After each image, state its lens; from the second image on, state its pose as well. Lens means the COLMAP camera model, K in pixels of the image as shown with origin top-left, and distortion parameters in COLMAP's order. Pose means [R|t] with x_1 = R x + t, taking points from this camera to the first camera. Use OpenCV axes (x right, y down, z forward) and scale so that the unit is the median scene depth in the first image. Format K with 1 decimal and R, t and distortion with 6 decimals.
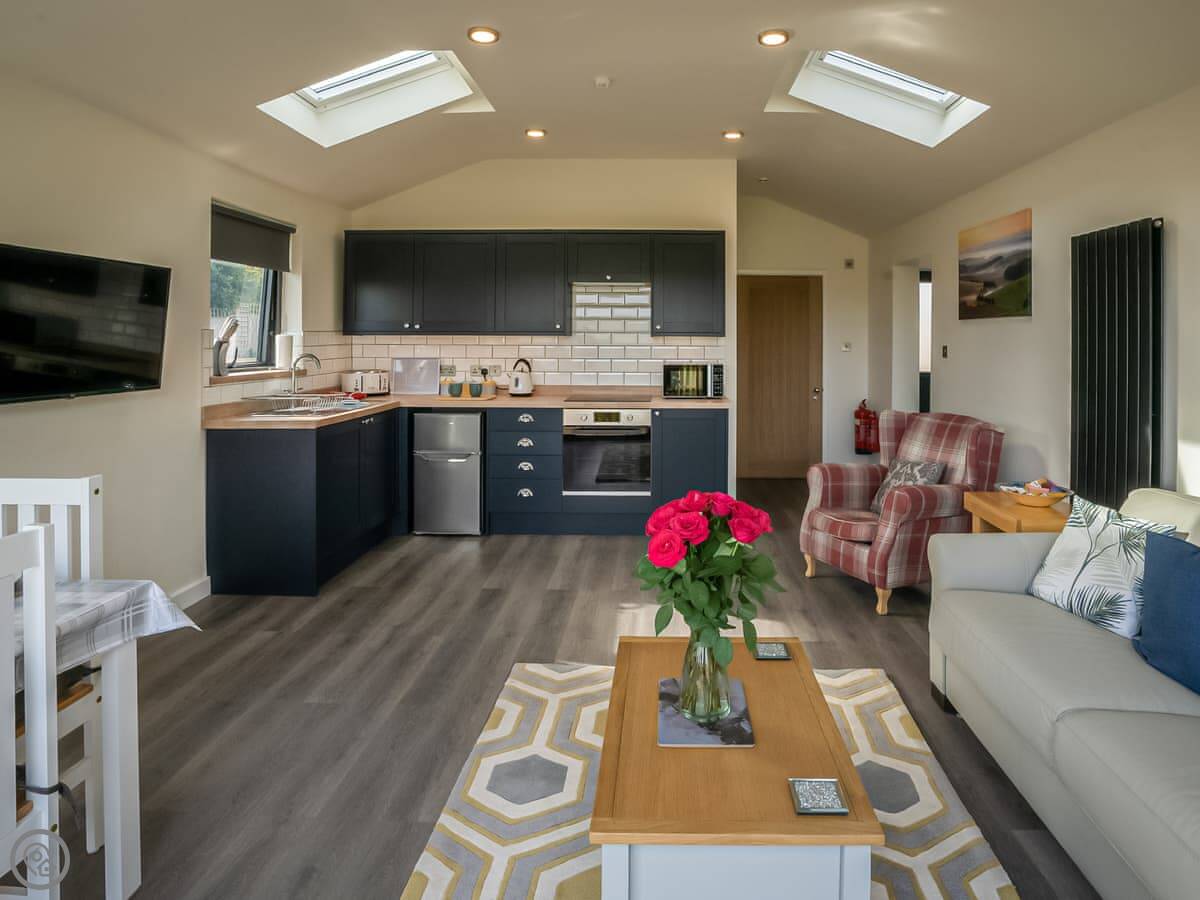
lens RADIAL K [[1046.3, 0, 600.0], [0, 1046.3, 450.0], [0, 0, 1]] dist [-0.090880, 0.006804]
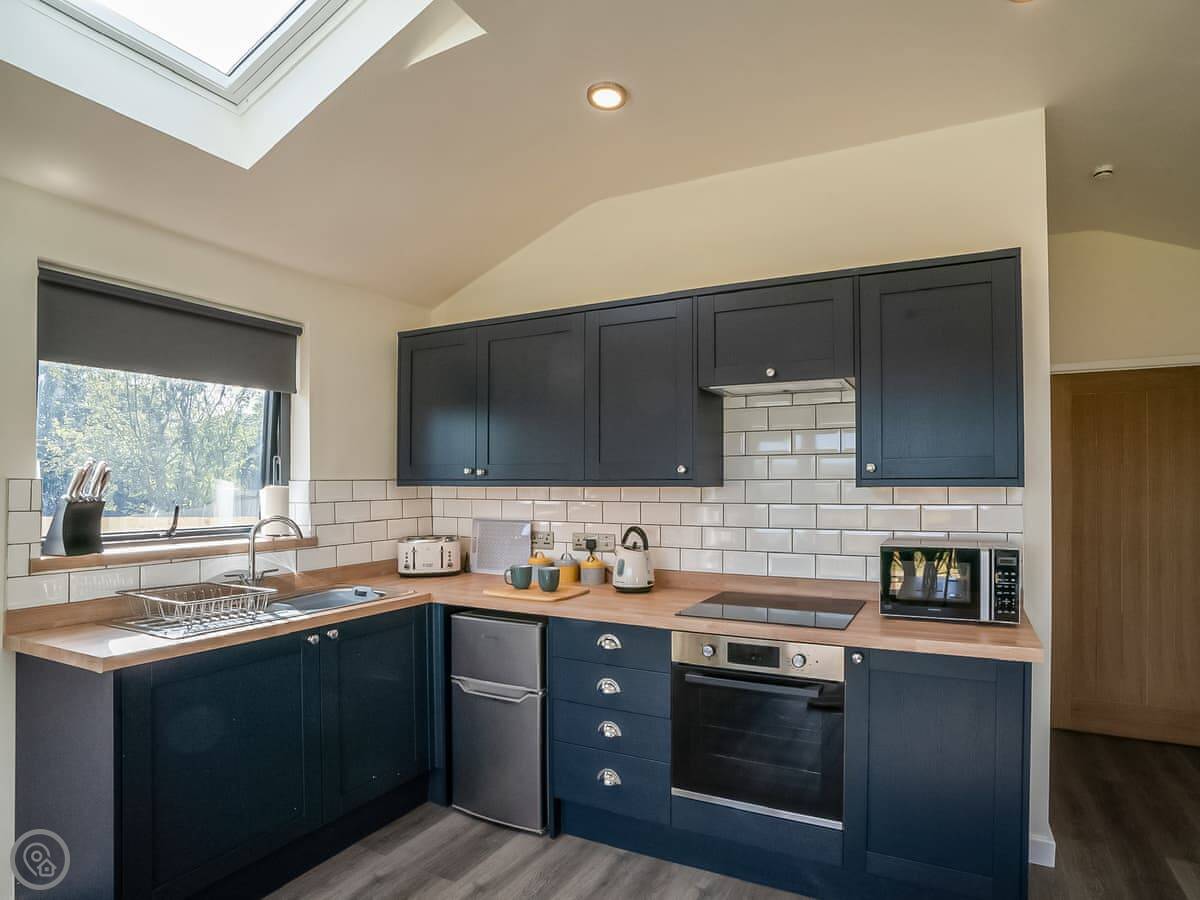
lens RADIAL K [[792.7, 0, 601.9], [0, 792.7, 488.8], [0, 0, 1]] dist [-0.049530, 0.004744]
pose [[0.924842, -0.003671, -0.380334, 0.078171], [-0.033354, 0.995318, -0.090714, -0.069459], [0.378886, 0.096582, 0.920390, 0.605740]]
